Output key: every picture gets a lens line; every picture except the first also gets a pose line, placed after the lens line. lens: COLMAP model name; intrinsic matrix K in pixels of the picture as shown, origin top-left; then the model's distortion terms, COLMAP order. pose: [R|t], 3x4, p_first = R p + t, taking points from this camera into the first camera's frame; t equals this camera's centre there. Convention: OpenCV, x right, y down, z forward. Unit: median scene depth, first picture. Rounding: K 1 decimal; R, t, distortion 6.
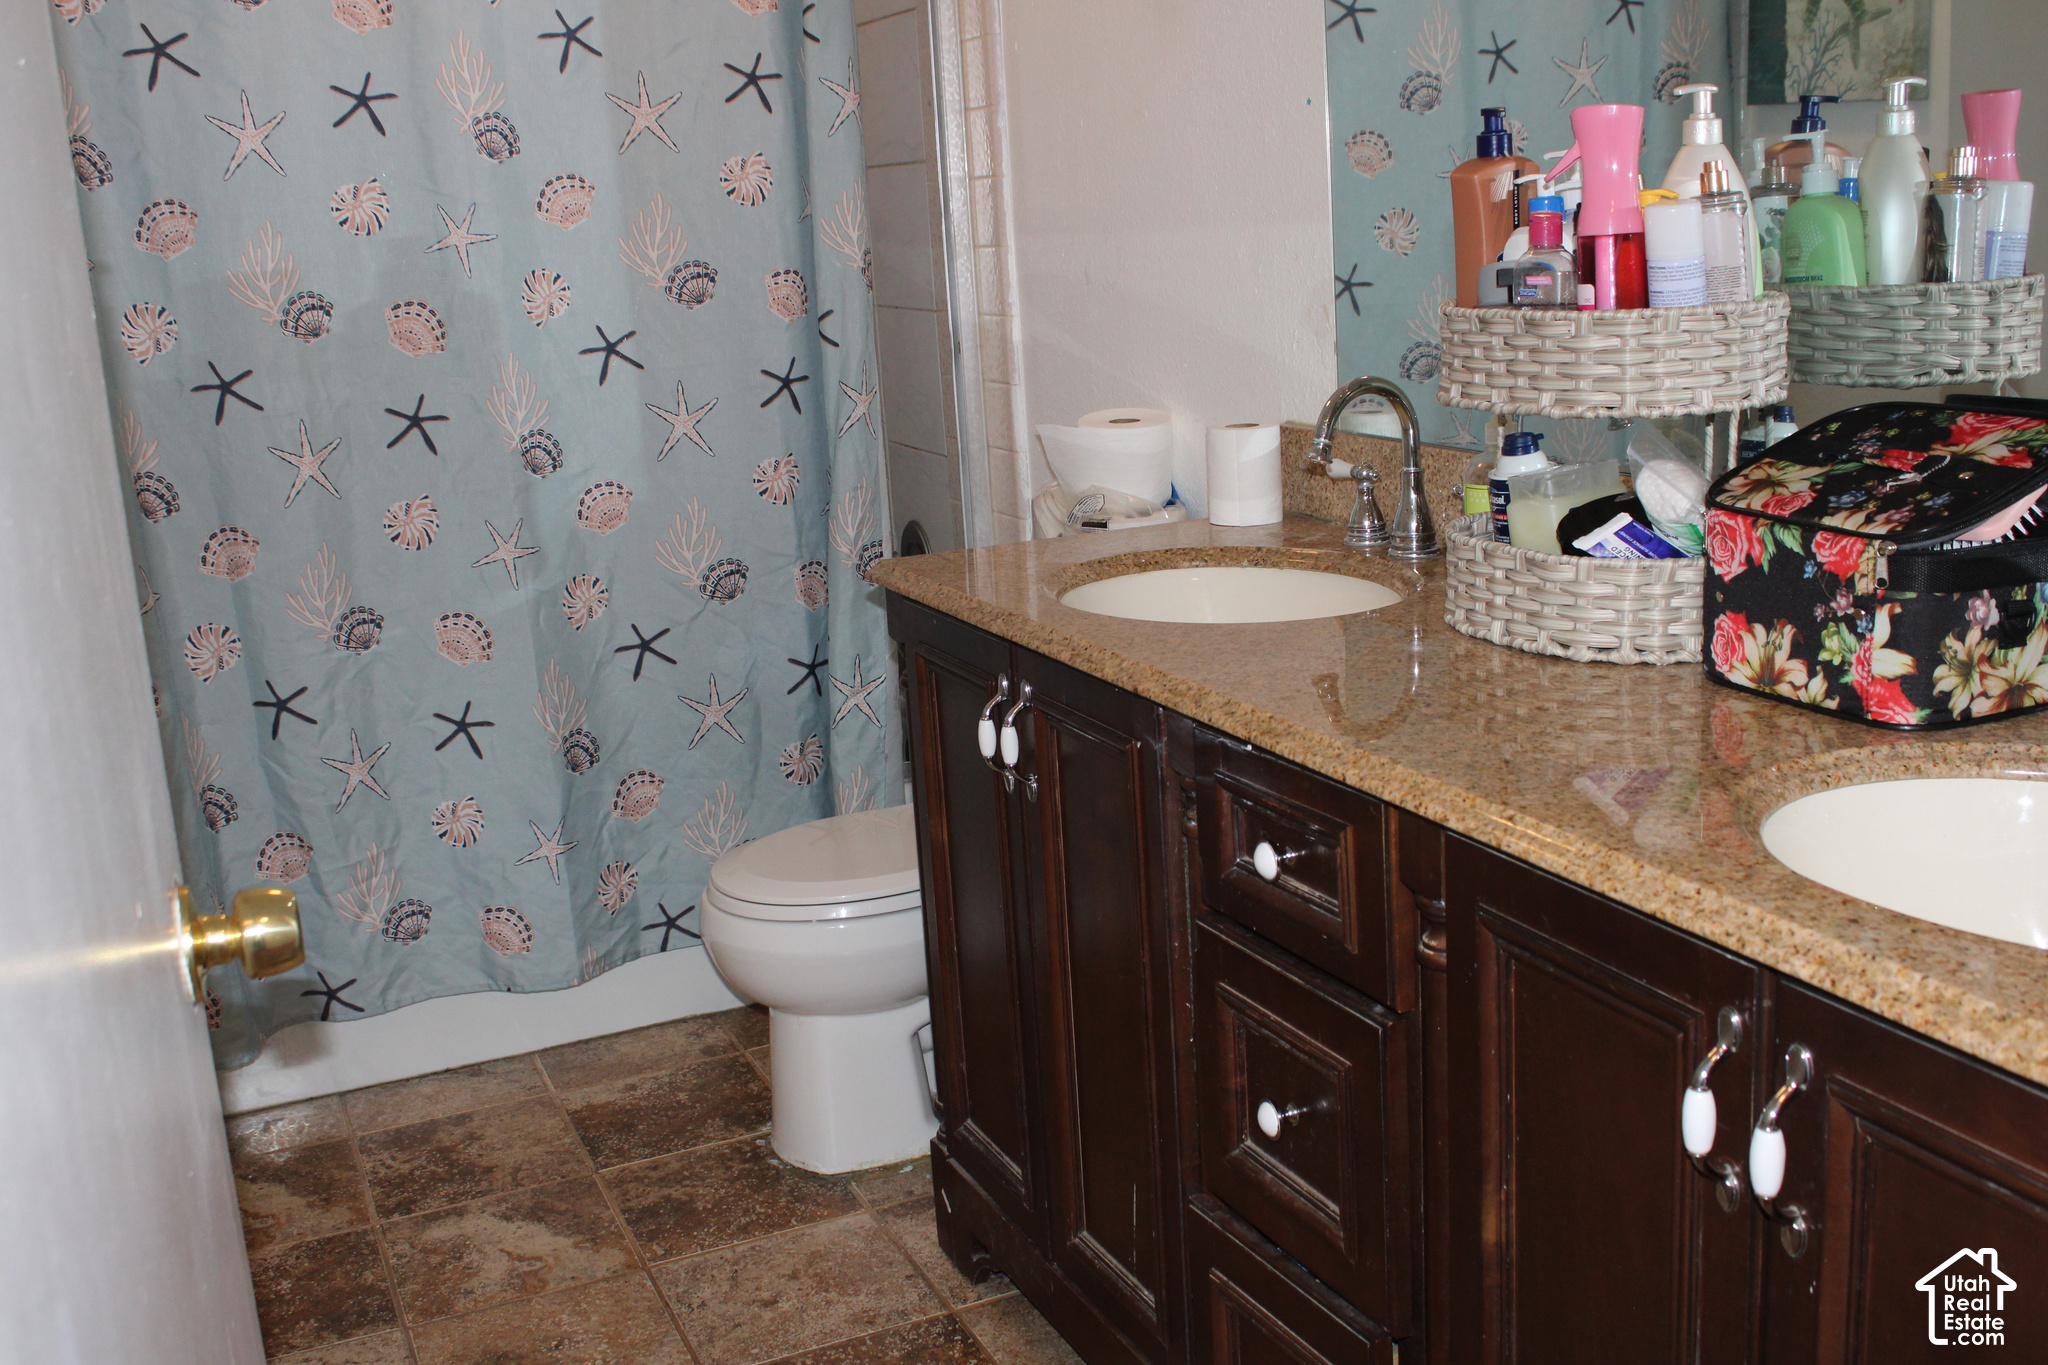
lens RADIAL K [[2123.7, 0, 1013.8], [0, 2123.7, 690.6], [0, 0, 1]] dist [-0.134641, 0.171256]
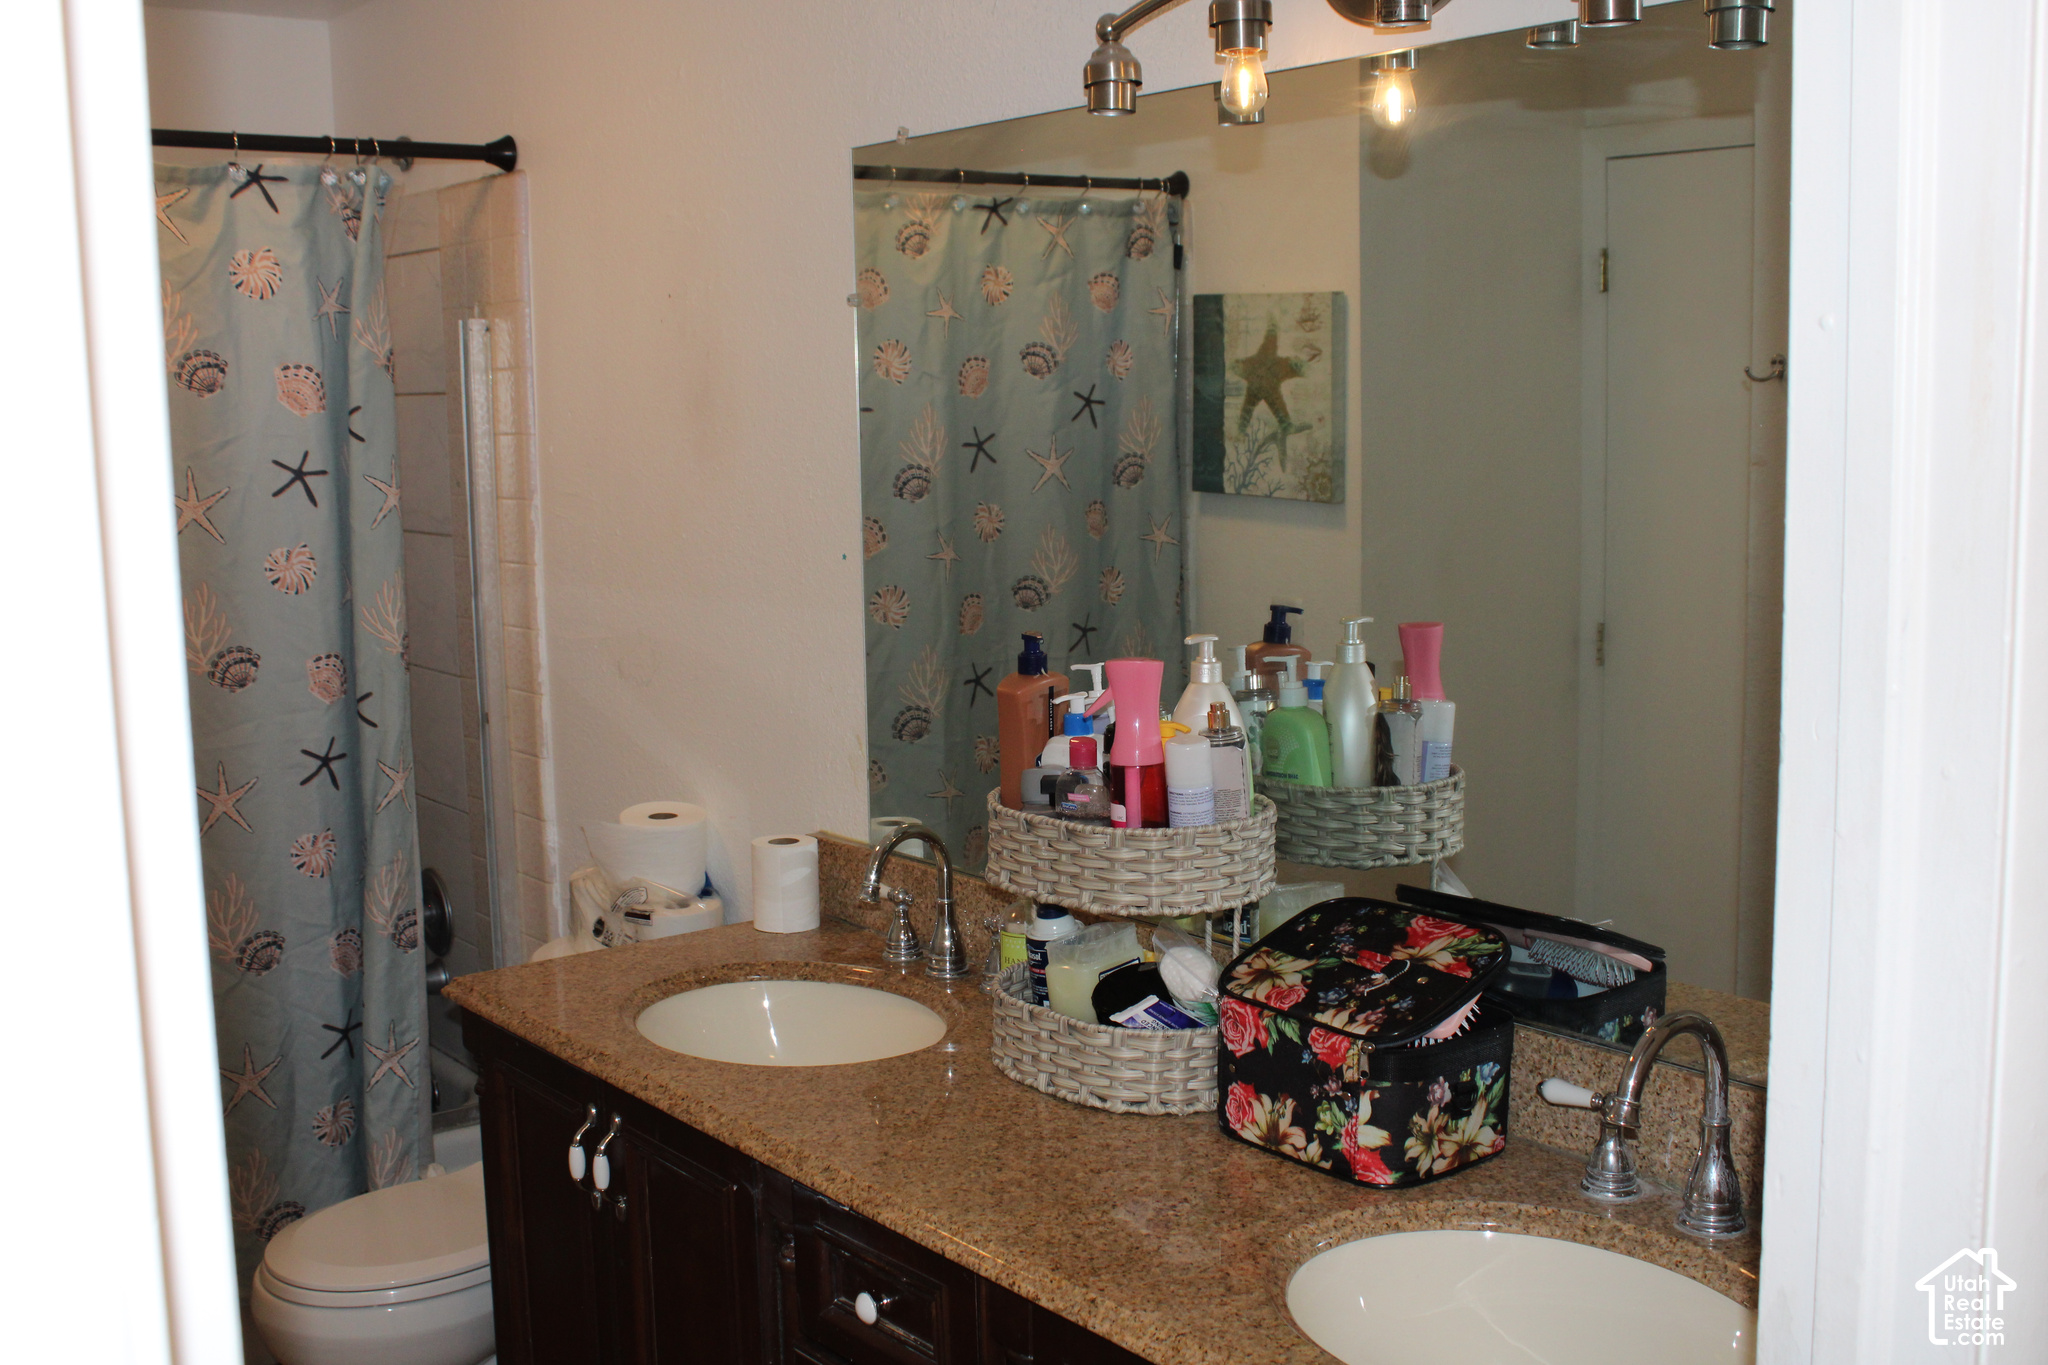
lens RADIAL K [[2123.7, 0, 1013.8], [0, 2123.7, 690.6], [0, 0, 1]] dist [-0.134641, 0.171256]
pose [[0.963616, 0.007261, 0.267192, -0.106508], [0.020169, 0.994806, -0.099771, -0.131450], [-0.266529, 0.101530, 0.958464, -0.154048]]
